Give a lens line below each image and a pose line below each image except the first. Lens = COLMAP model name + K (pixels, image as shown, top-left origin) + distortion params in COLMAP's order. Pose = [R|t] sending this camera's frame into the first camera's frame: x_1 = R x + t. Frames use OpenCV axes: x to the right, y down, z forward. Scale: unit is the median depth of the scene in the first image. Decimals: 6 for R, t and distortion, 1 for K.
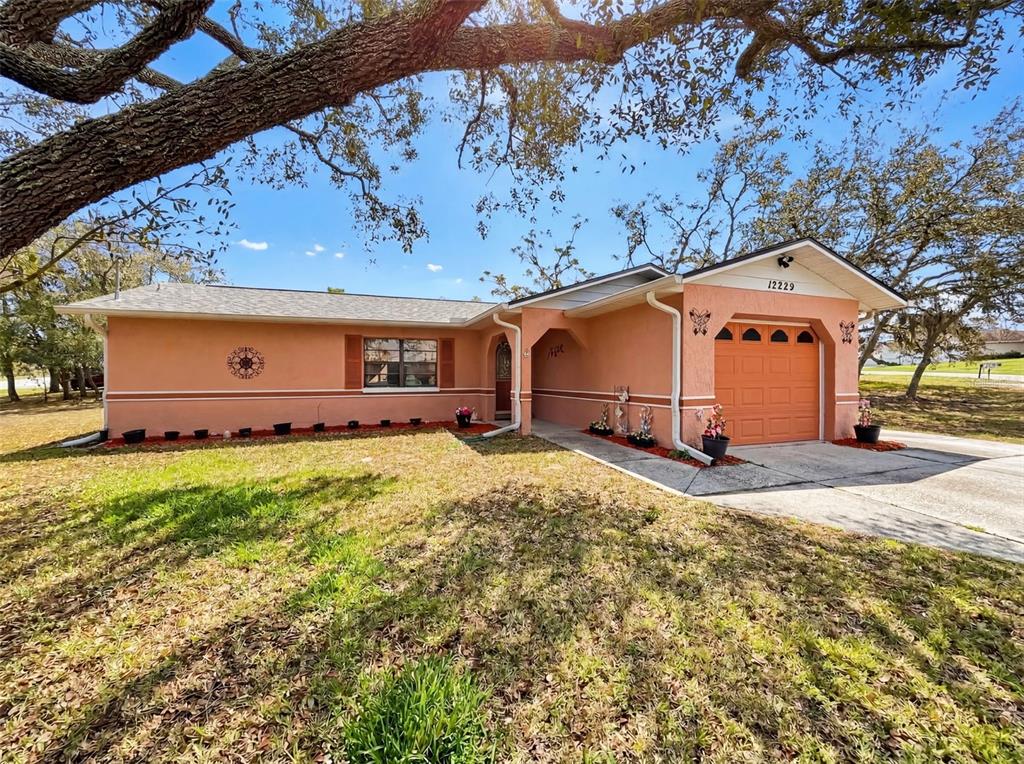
lens RADIAL K [[411.3, 0, 512.0], [0, 411.3, 384.3], [0, 0, 1]] dist [-0.000865, -0.000139]
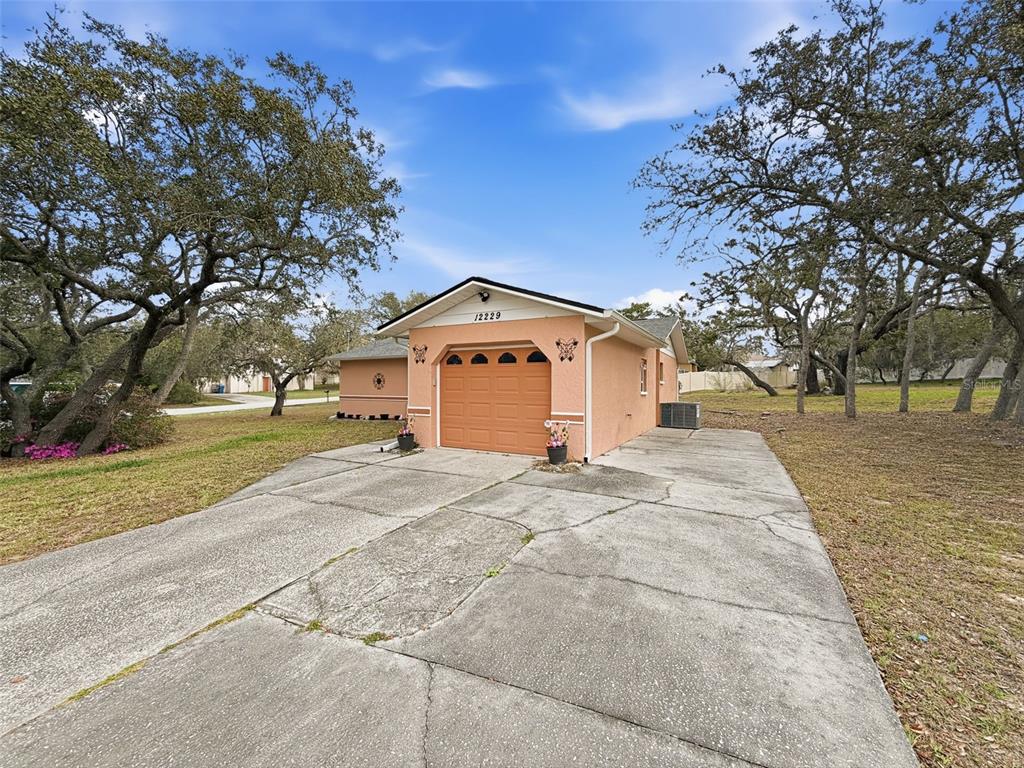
lens RADIAL K [[411.3, 0, 512.0], [0, 411.3, 386.3], [0, 0, 1]] dist [-0.000865, -0.000139]
pose [[0.661272, 0.005873, -0.750123, 1.569373], [-0.018072, 0.999804, -0.008104, -0.032224], [0.749929, 0.018915, 0.661248, 0.278925]]
